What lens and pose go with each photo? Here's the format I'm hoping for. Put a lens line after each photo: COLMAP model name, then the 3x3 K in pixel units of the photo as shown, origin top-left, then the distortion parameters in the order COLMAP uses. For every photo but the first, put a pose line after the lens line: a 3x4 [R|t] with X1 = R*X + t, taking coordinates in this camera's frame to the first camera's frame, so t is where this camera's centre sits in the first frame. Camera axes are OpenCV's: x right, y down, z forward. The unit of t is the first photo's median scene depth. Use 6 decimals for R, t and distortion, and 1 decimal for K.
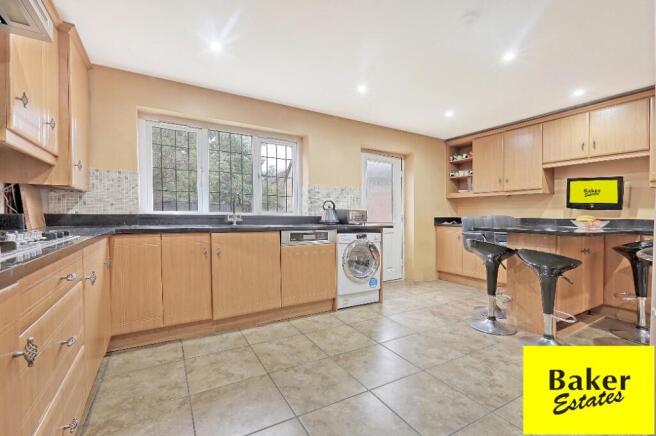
lens RADIAL K [[288.9, 0, 333.0], [0, 288.9, 220.6], [0, 0, 1]] dist [0.001908, 0.000412]
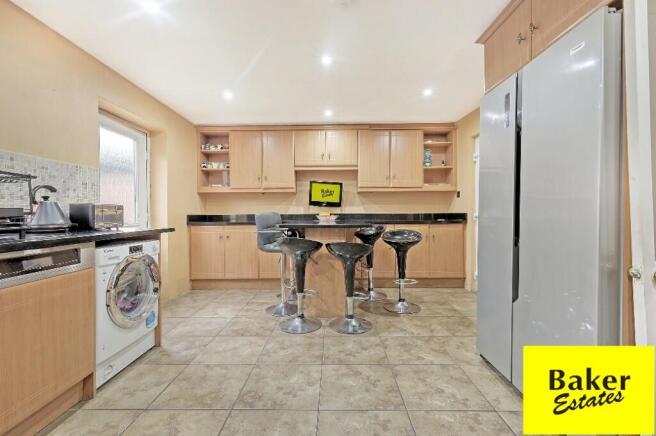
lens RADIAL K [[288.9, 0, 334.1], [0, 288.9, 211.3], [0, 0, 1]] dist [0.001908, 0.000412]
pose [[0.519635, -0.007202, 0.854358, -0.186573], [0.027029, 0.999603, -0.008013, -0.006472], [-0.853961, 0.027257, 0.519623, 0.309576]]
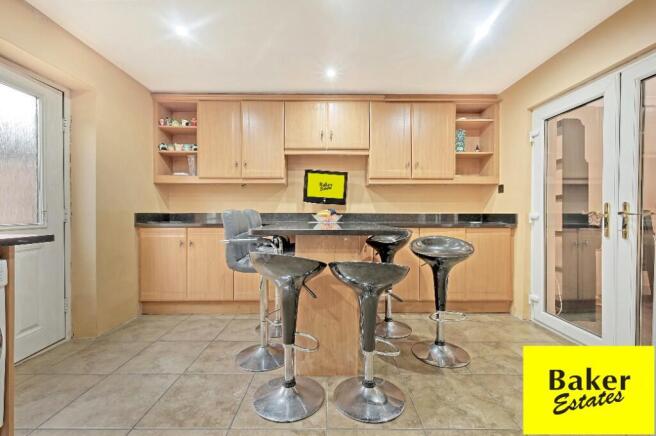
lens RADIAL K [[288.9, 0, 329.4], [0, 288.9, 209.3], [0, 0, 1]] dist [0.001908, 0.000412]
pose [[0.519529, 0.004118, 0.854443, 0.072108], [0.017967, 0.999715, -0.015743, -0.003510], [-0.854264, 0.023531, 0.519306, 0.495281]]
